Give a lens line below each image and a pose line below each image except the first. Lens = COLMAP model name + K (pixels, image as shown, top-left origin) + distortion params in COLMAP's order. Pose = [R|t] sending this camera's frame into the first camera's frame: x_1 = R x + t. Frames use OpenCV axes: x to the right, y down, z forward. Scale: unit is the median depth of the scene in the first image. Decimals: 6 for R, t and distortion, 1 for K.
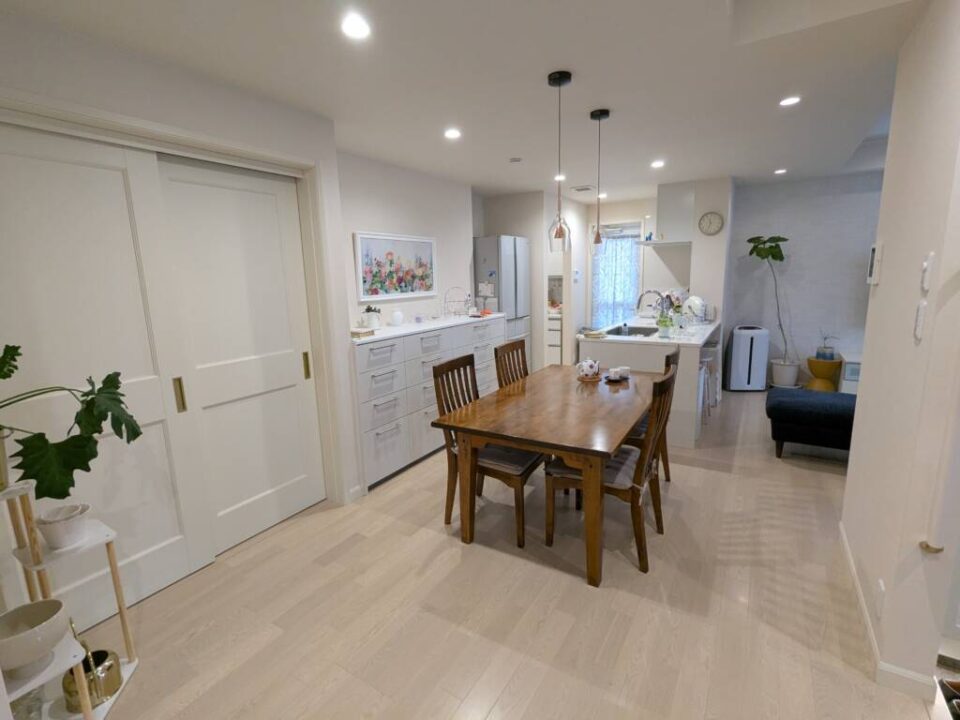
lens RADIAL K [[451.9, 0, 477.9], [0, 451.9, 356.8], [0, 0, 1]] dist [-0.002185, 0.000496]
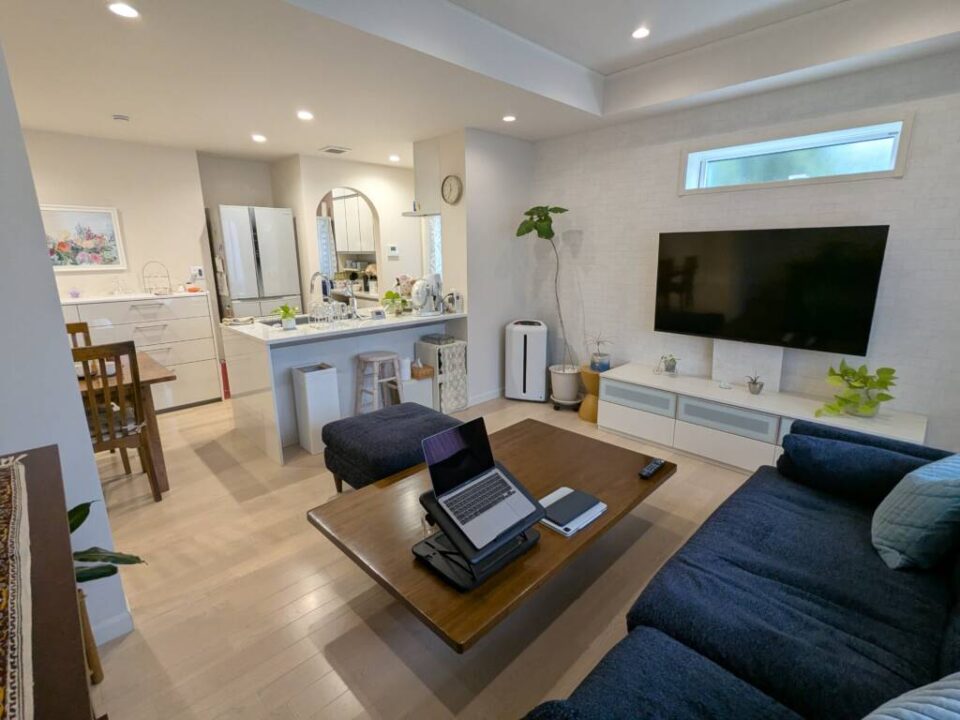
lens RADIAL K [[451.9, 0, 477.9], [0, 451.9, 356.8], [0, 0, 1]] dist [-0.002185, 0.000496]
pose [[0.970301, 0.076532, -0.229477, 0.978853], [-0.062973, 0.995840, 0.065851, -0.071698], [0.233562, -0.049444, 0.971084, 0.280679]]
